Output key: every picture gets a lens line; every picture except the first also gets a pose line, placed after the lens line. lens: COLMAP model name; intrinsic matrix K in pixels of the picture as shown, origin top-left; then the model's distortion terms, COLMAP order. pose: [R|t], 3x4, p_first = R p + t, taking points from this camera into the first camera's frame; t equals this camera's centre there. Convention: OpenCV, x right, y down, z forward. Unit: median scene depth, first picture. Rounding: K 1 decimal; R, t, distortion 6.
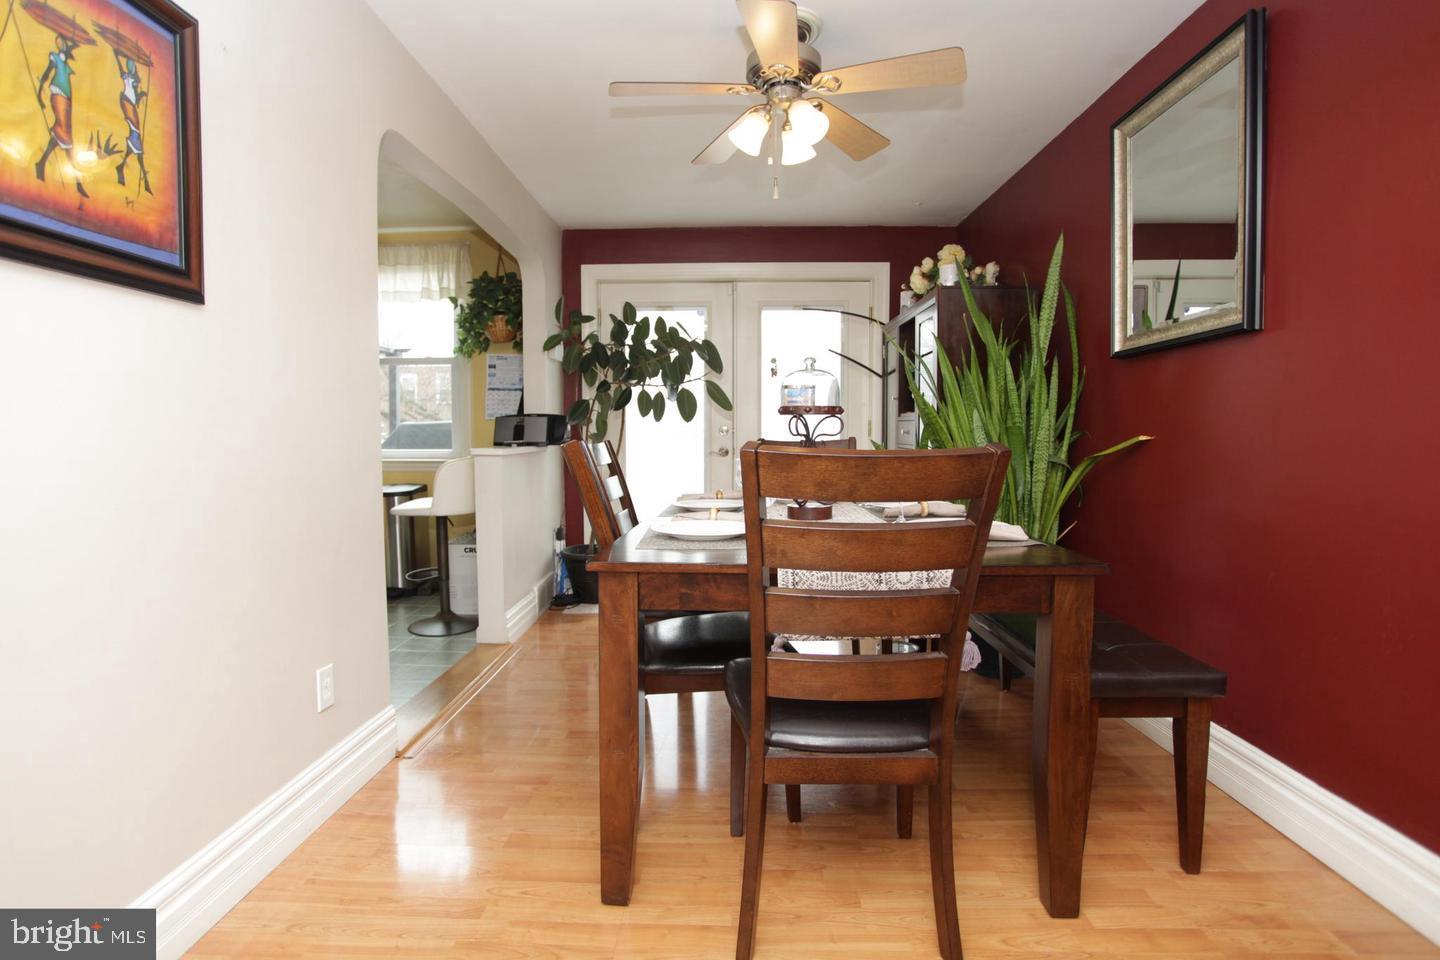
lens RADIAL K [[709.7, 0, 700.6], [0, 709.7, 475.8], [0, 0, 1]] dist [-0.055572, 0.019809]
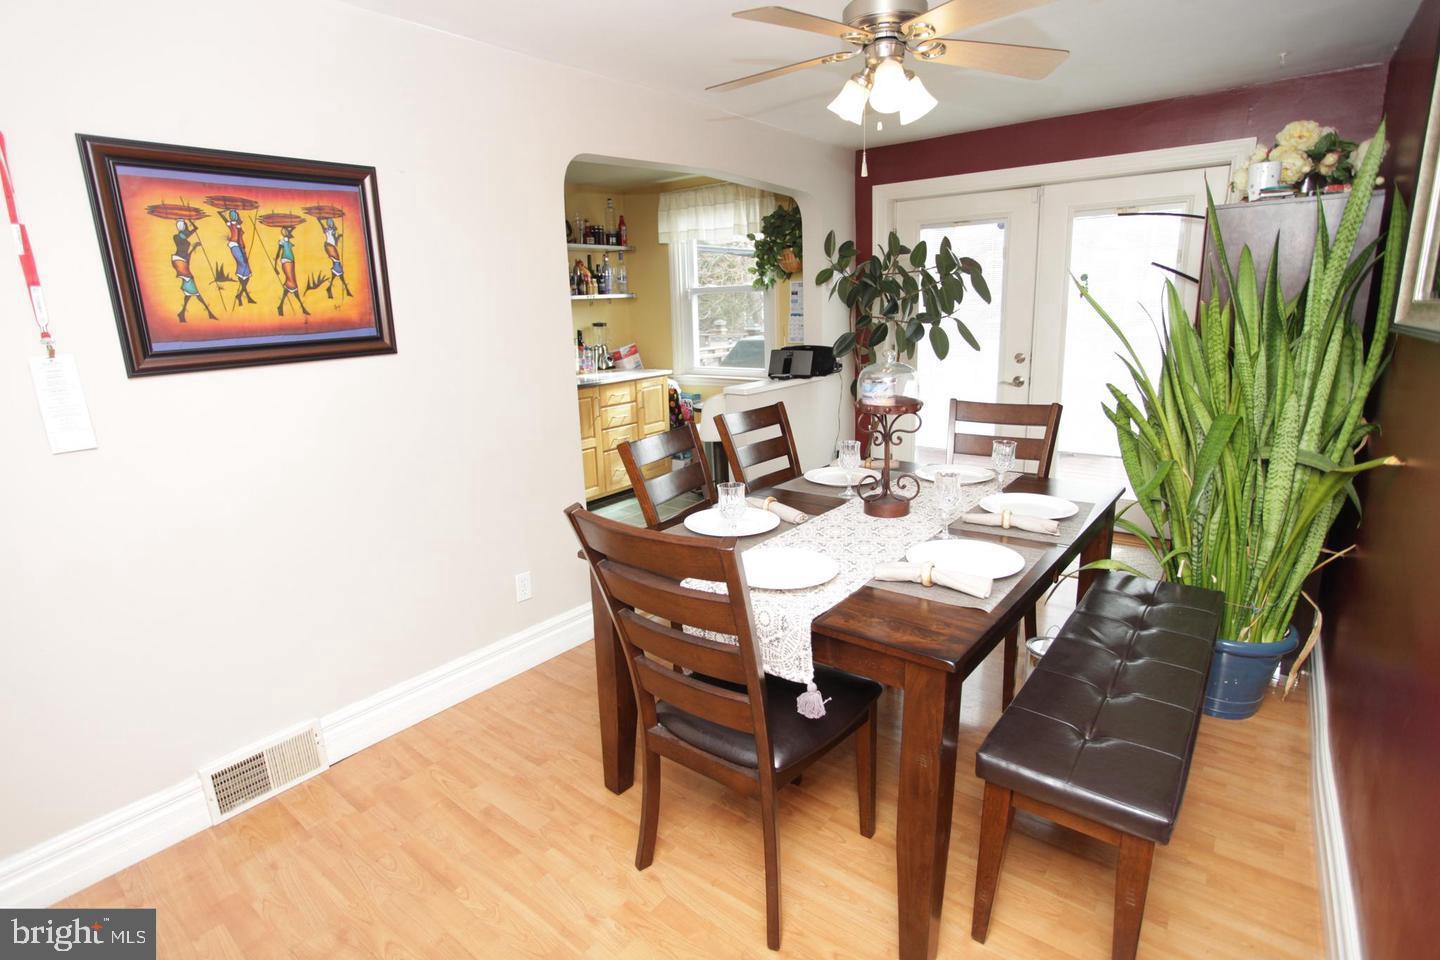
lens RADIAL K [[709.7, 0, 698.2], [0, 709.7, 471.3], [0, 0, 1]] dist [-0.055572, 0.019809]
pose [[0.798166, 0.108513, -0.592584, 0.287069], [0.001138, 0.983371, 0.181605, -0.096791], [0.602436, -0.145625, 0.784770, 0.041035]]
